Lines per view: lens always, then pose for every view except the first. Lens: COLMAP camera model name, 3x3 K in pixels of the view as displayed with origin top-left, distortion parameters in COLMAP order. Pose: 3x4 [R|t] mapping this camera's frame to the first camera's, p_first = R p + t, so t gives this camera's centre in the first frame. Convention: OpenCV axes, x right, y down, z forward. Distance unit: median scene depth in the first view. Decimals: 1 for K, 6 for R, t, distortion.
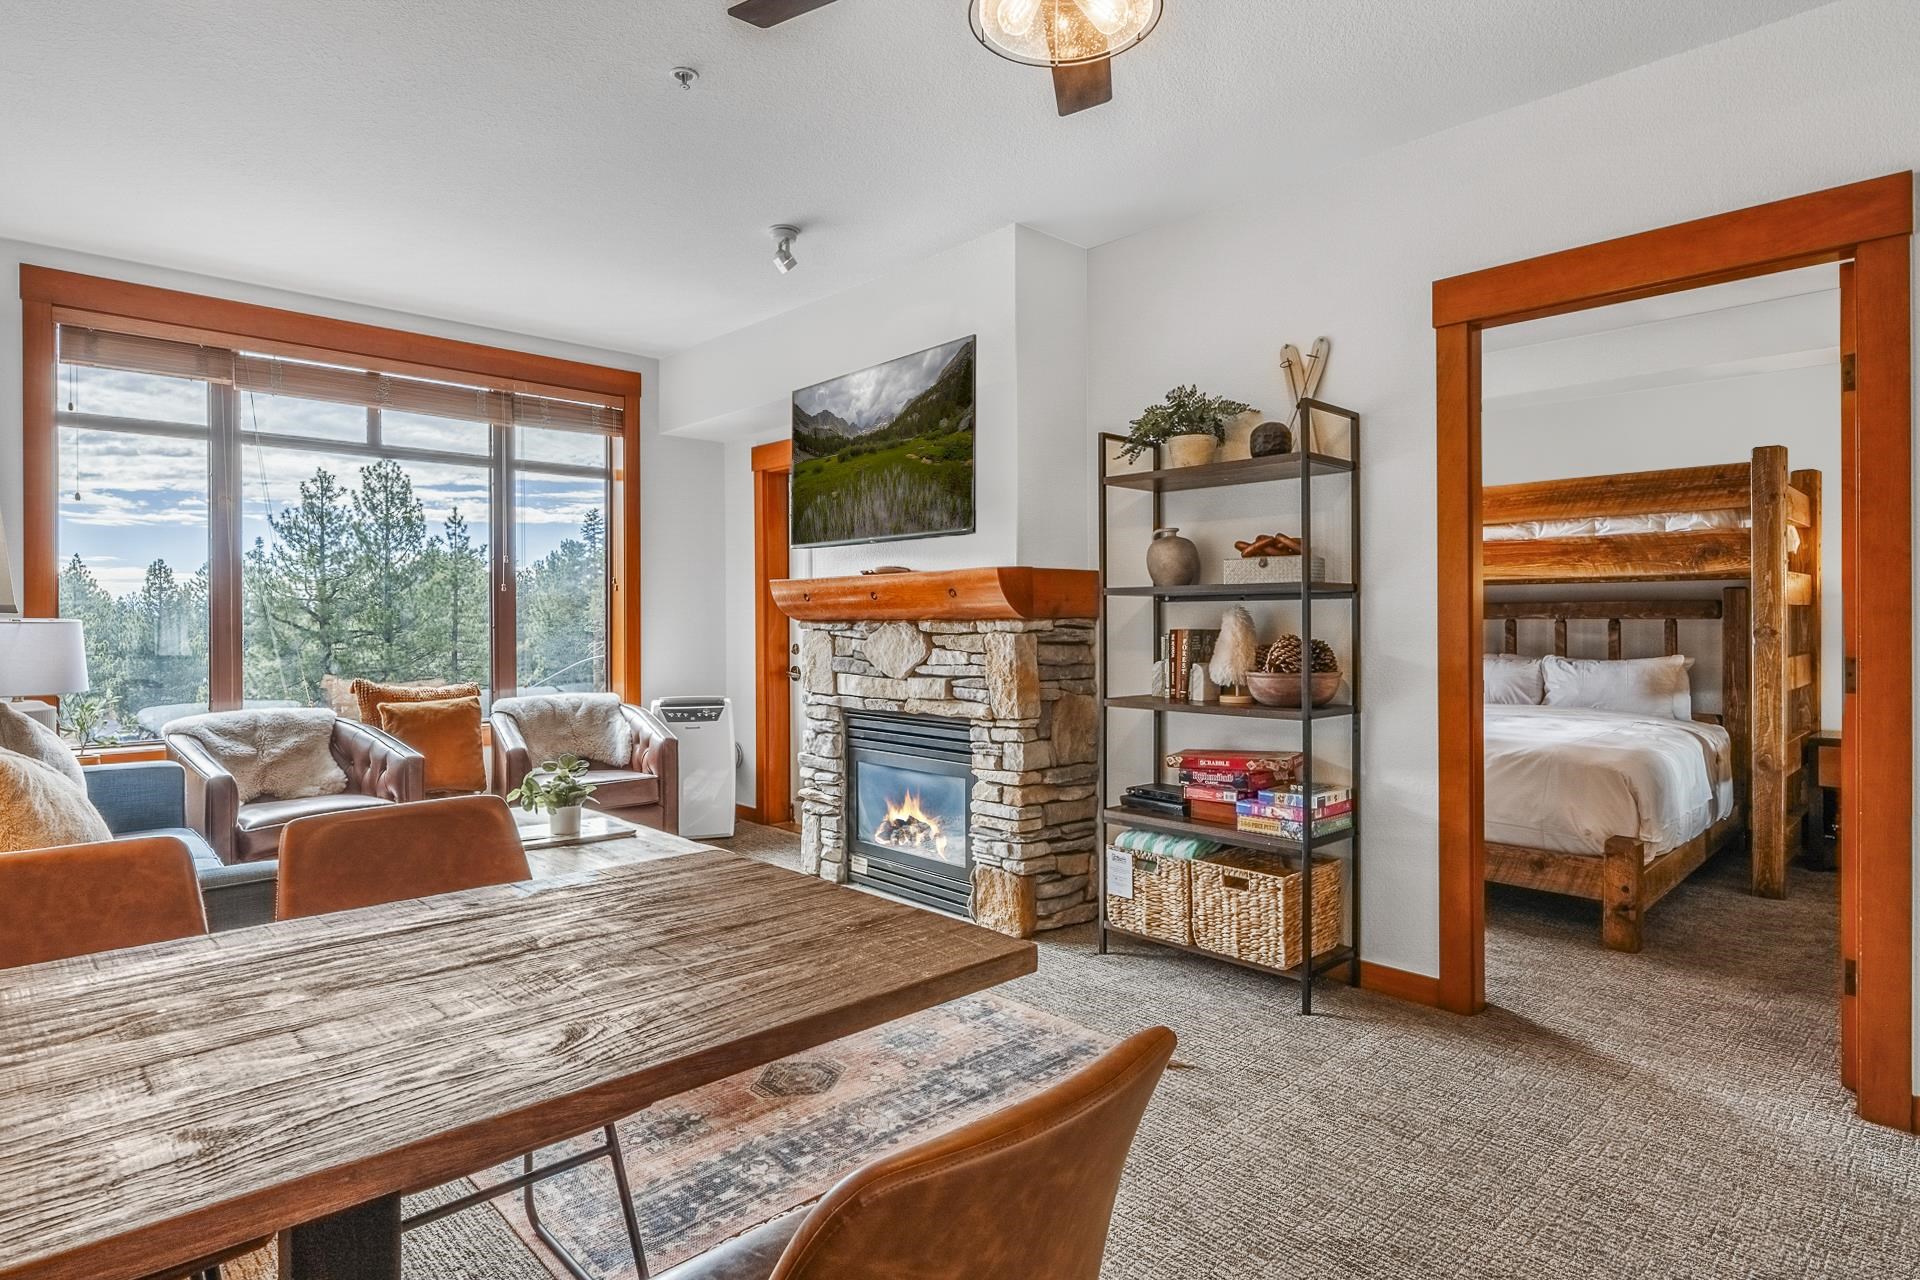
lens RADIAL K [[1029.2, 0, 966.3], [0, 1029.2, 623.5], [0, 0, 1]] dist [-0.005330, 0.000364]
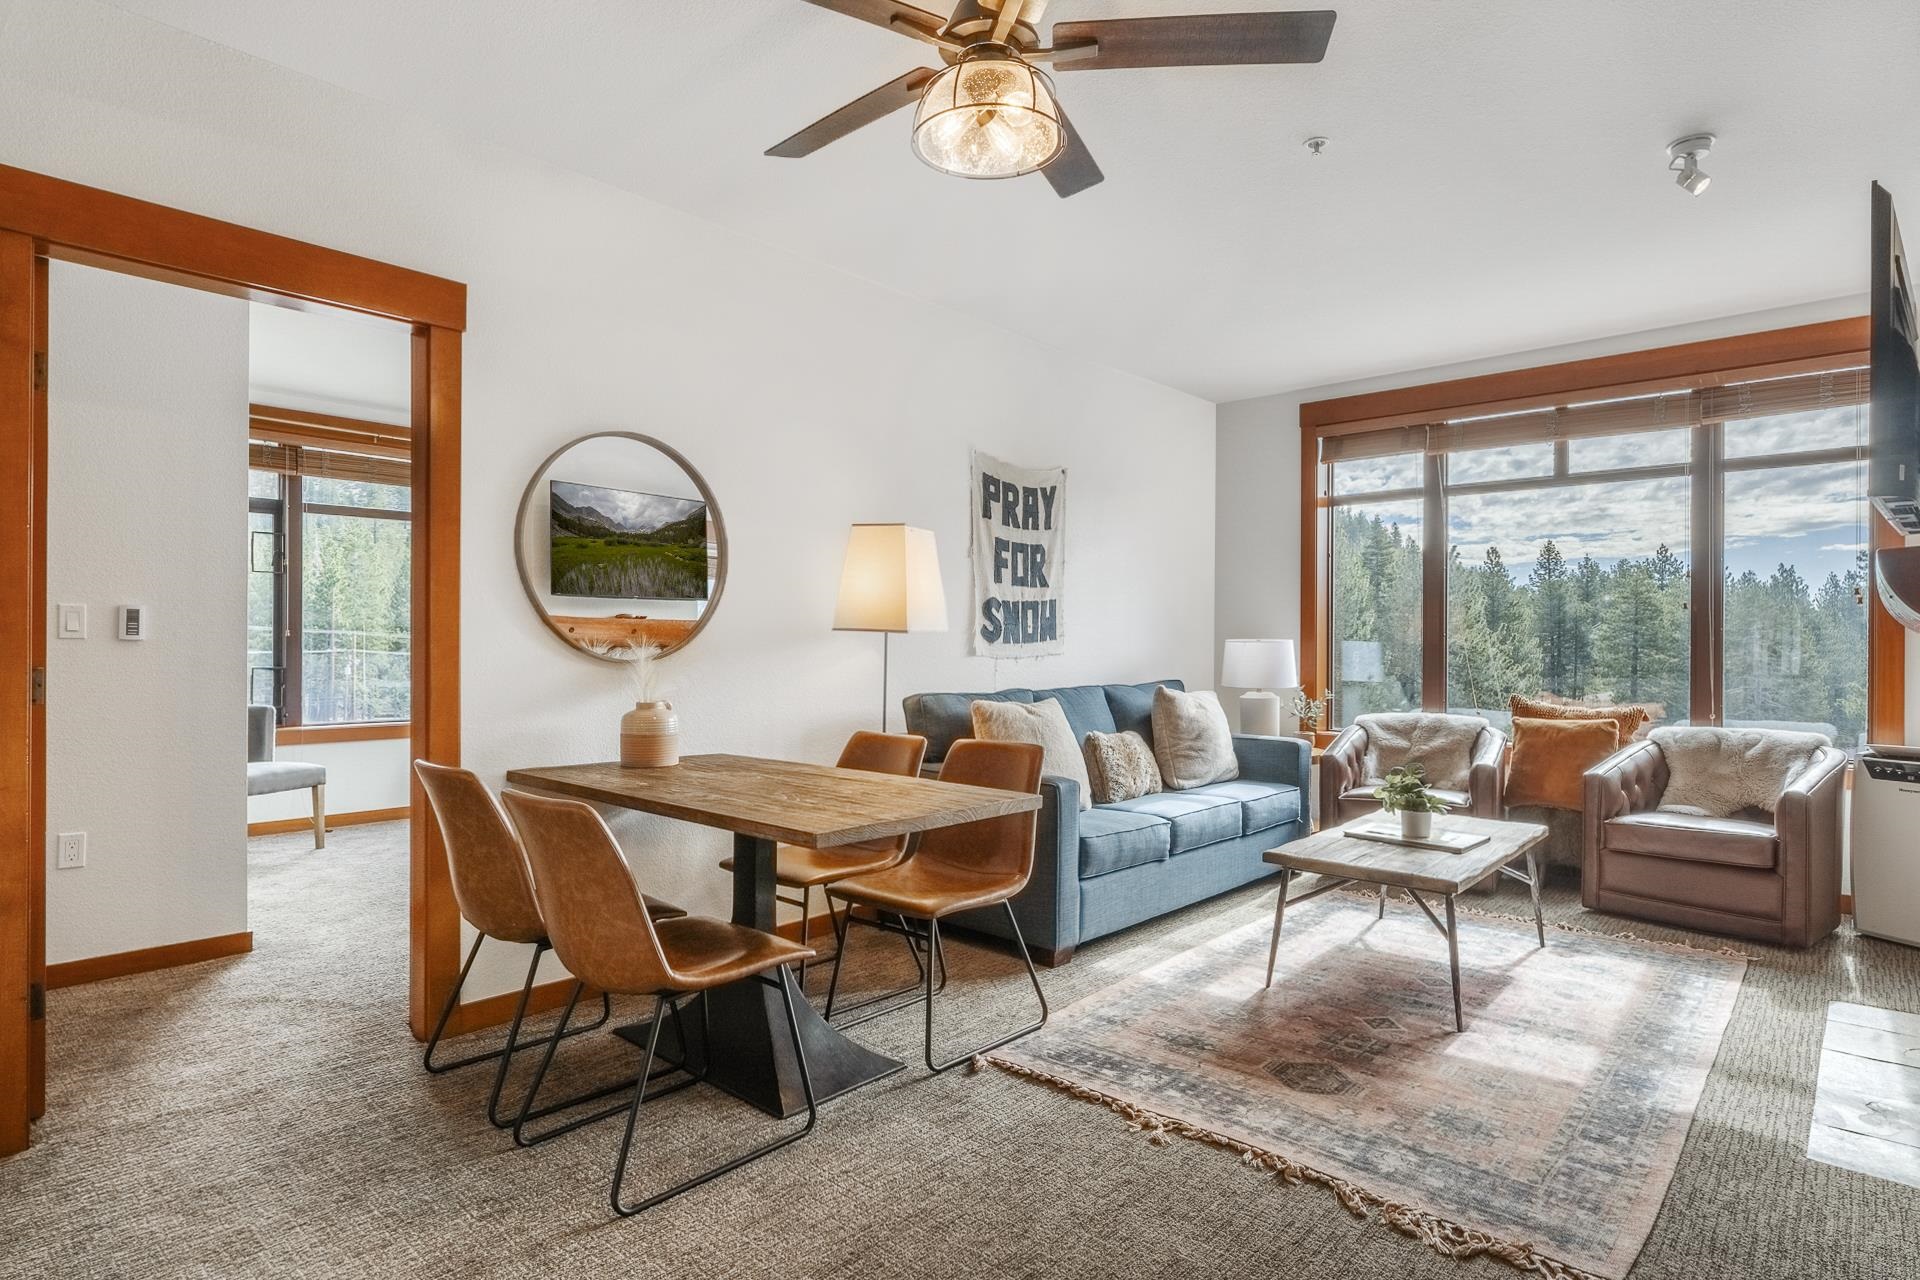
lens RADIAL K [[1029.2, 0, 924.8], [0, 1029.2, 650.5], [0, 0, 1]] dist [-0.005330, 0.000364]
pose [[0.049150, 0.004345, -0.998782, 0.519847], [-0.010050, 0.999942, 0.003856, 0.009787], [0.998741, 0.009849, 0.049191, 0.344601]]
